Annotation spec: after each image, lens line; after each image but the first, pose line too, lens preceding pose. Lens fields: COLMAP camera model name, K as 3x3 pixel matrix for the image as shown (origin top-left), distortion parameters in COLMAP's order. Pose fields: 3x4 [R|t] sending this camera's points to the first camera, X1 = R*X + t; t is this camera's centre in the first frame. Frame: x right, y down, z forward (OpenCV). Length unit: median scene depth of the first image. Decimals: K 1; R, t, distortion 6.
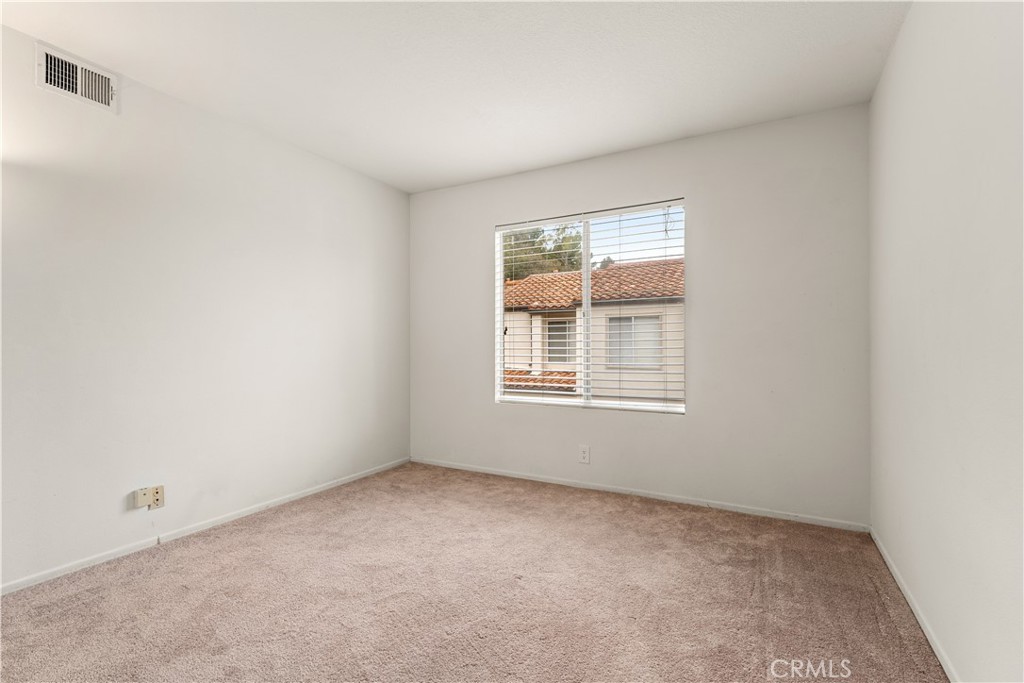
lens RADIAL K [[468.6, 0, 510.7], [0, 468.6, 340.0], [0, 0, 1]] dist [0.001899, 0.000364]
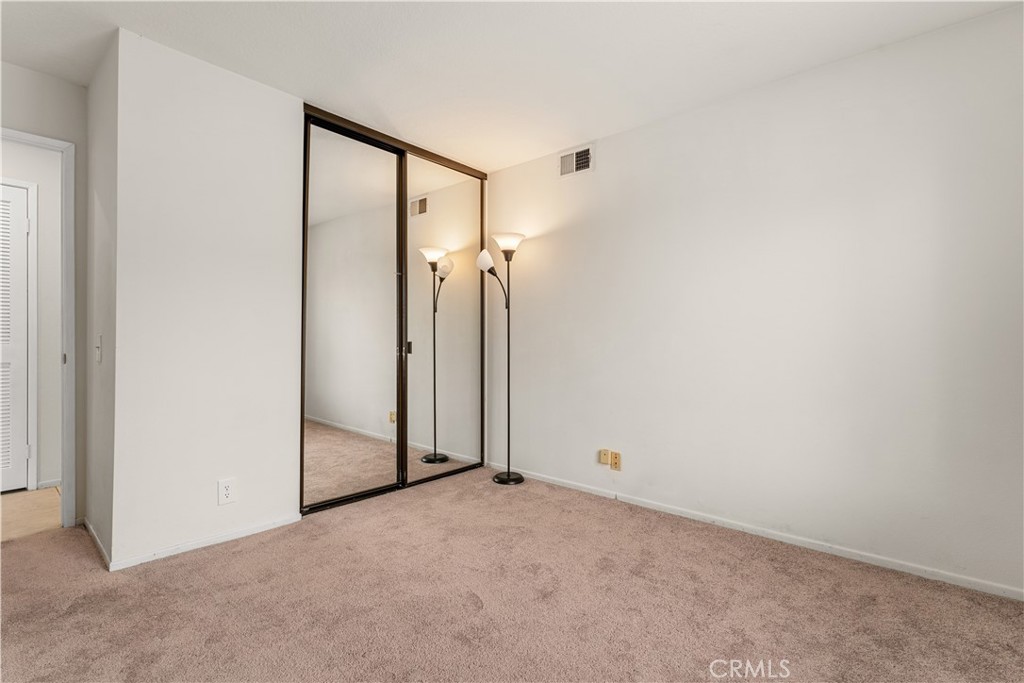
lens RADIAL K [[468.6, 0, 509.7], [0, 468.6, 342.0], [0, 0, 1]] dist [0.001899, 0.000364]
pose [[-0.217388, 0.001844, -0.976084, 0.511456], [0.007266, 0.999974, 0.000271, 0.015418], [0.976058, -0.007034, -0.217396, 0.978242]]
